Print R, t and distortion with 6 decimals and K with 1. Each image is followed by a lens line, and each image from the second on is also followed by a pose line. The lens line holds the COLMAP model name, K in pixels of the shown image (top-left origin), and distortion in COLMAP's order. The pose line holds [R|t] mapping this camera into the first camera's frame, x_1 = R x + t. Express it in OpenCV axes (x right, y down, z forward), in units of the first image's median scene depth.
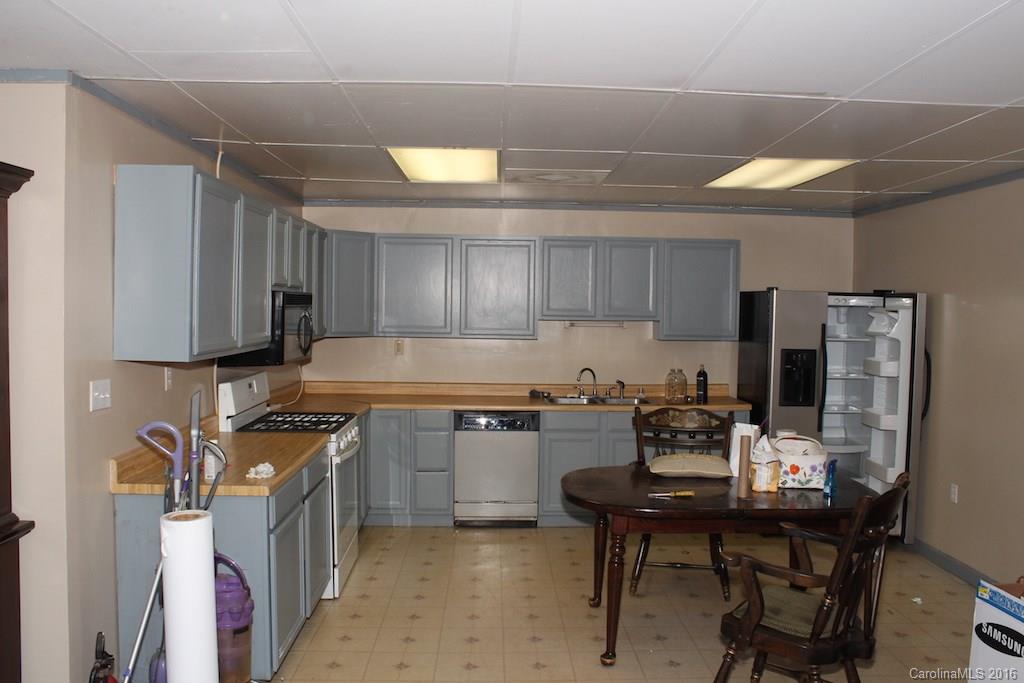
lens RADIAL K [[827.0, 0, 515.4], [0, 827.0, 339.3], [0, 0, 1]] dist [-0.078675, 0.027763]
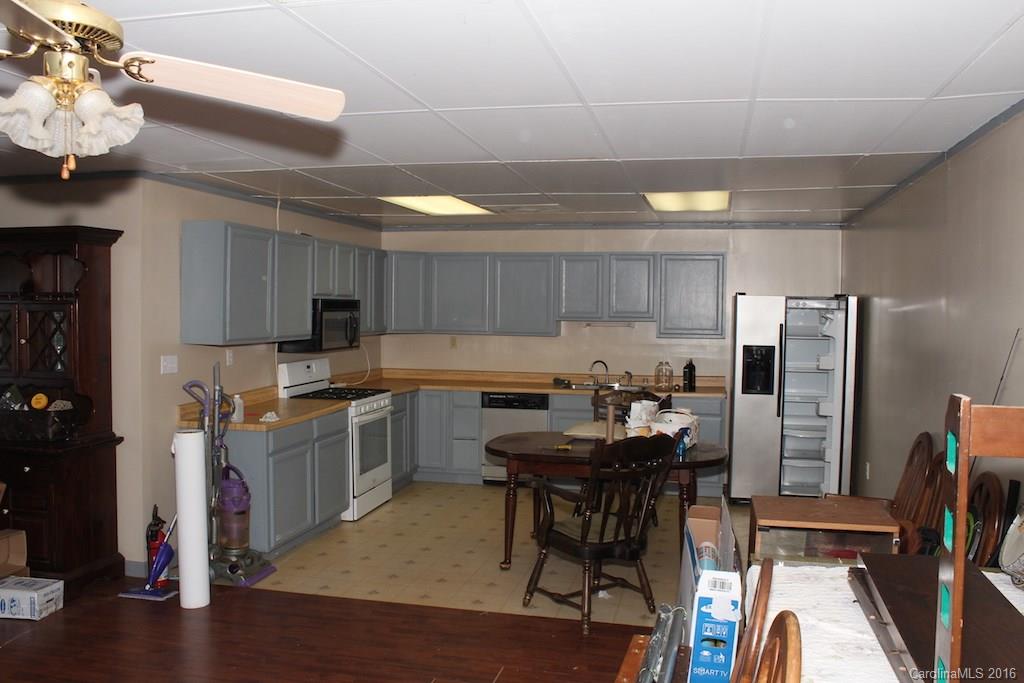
lens RADIAL K [[827.0, 0, 509.7], [0, 827.0, 343.6], [0, 0, 1]] dist [-0.078675, 0.027763]
pose [[0.966833, 0.009147, -0.255245, 0.385522], [-0.008657, 0.999958, 0.003040, 0.010842], [0.255262, -0.000729, 0.966872, -0.277683]]
